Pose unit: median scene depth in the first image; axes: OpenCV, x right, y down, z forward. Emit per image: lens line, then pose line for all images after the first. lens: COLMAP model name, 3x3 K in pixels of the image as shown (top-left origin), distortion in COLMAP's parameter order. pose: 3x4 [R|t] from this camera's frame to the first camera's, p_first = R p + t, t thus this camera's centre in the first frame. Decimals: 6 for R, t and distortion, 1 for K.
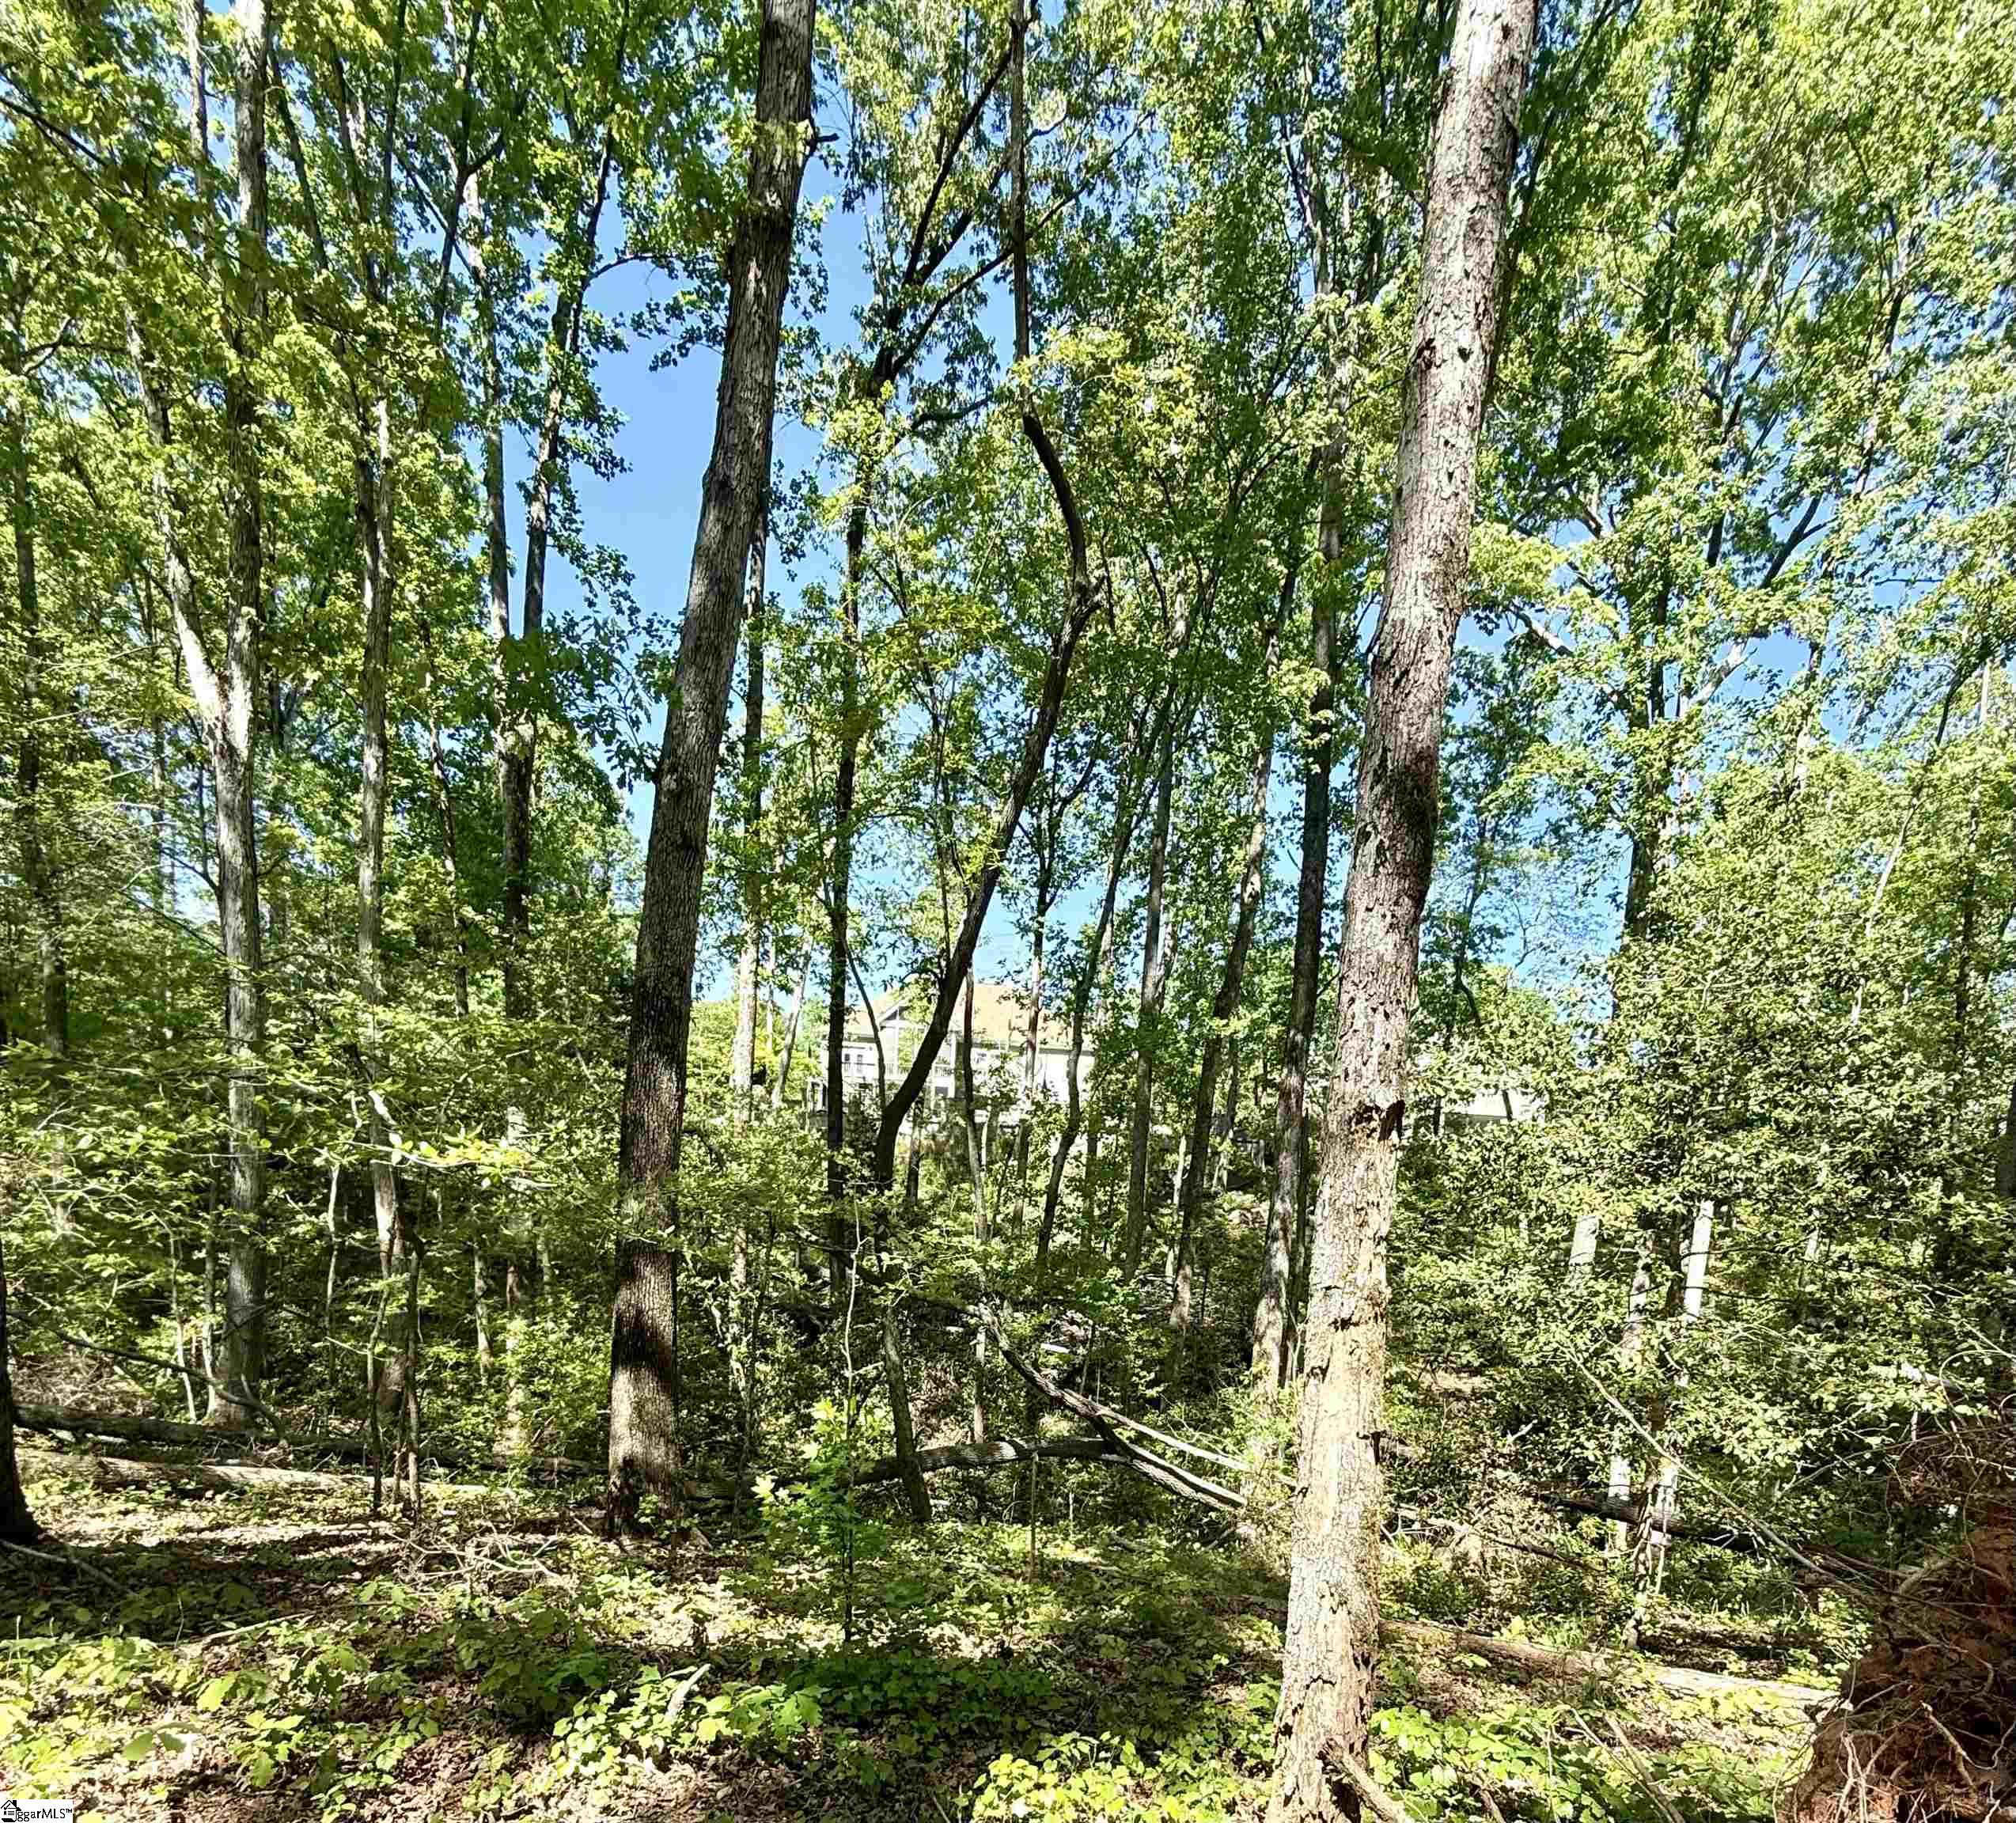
lens RADIAL K [[1323.0, 0, 1005.8], [0, 1323.0, 912.4], [0, 0, 1]] dist [-0.002502, 0.000909]
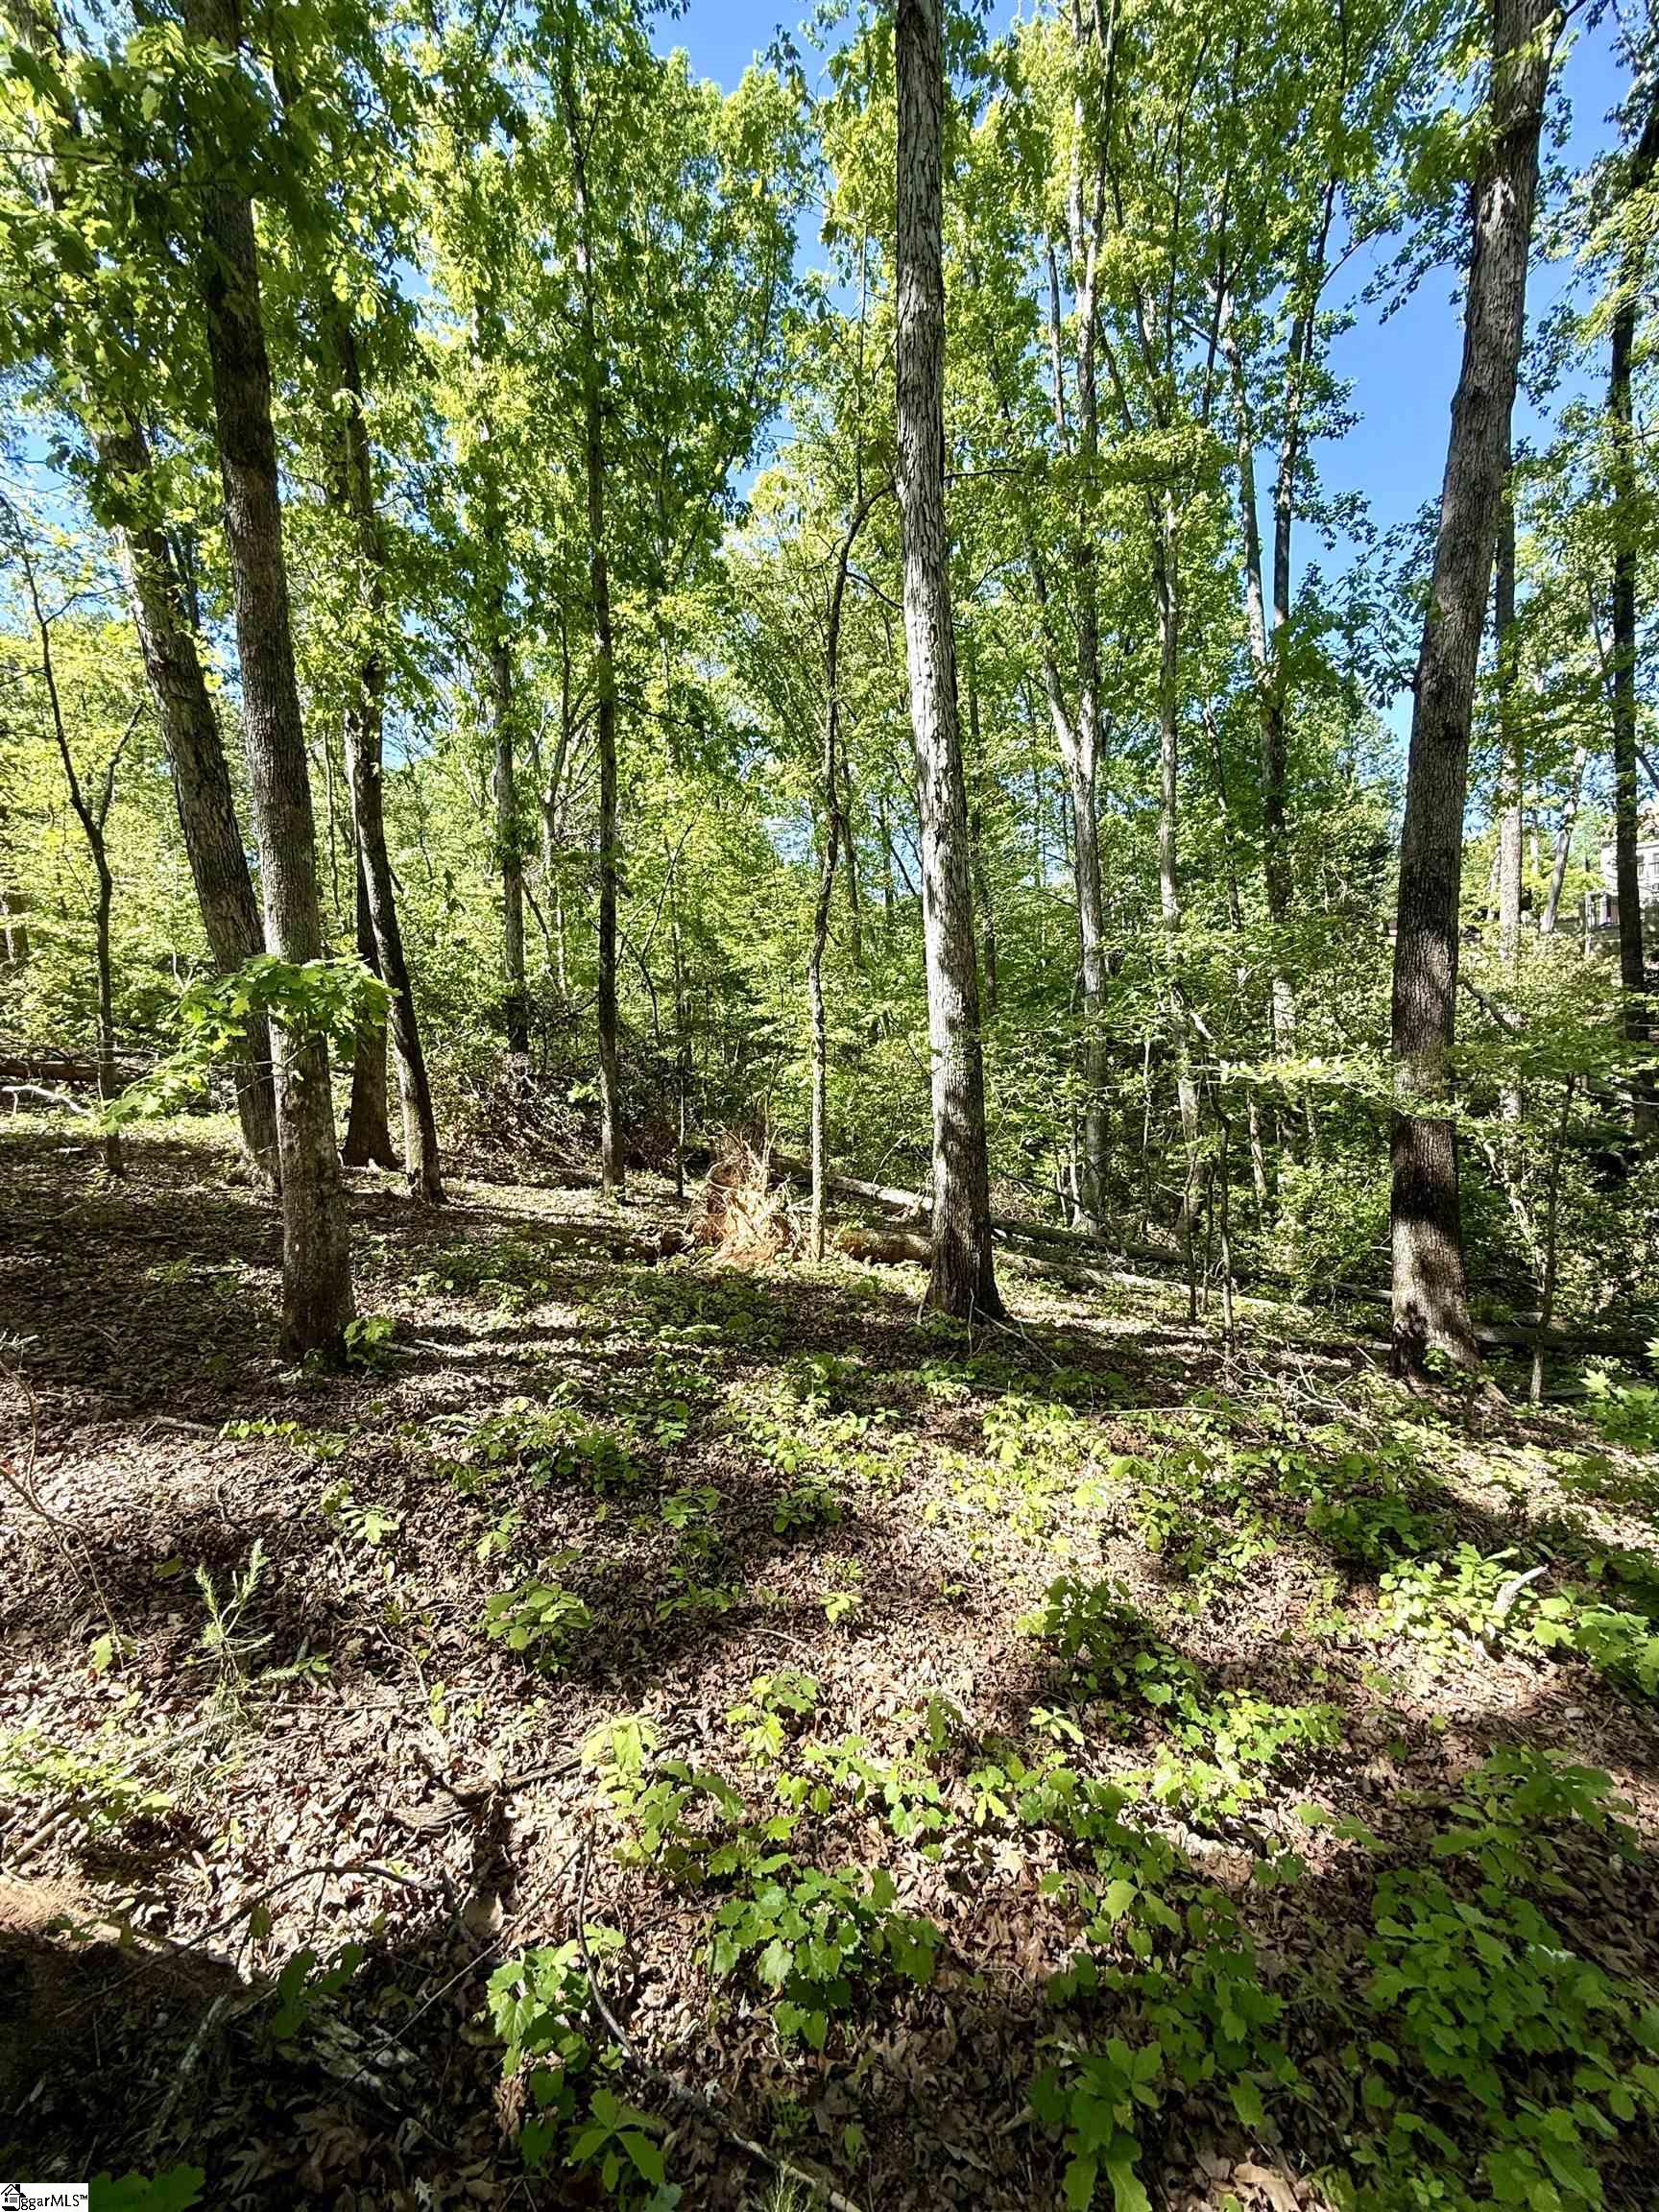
lens RADIAL K [[964.3, 0, 827.9], [0, 964.3, 1107.7], [0, 0, 1]] dist [-0.000689, -0.000883]
pose [[0.562881, -0.072011, -0.823395, 0.084912], [0.032581, 0.997356, -0.064953, 0.277977], [0.825896, 0.009733, 0.563739, 0.183834]]
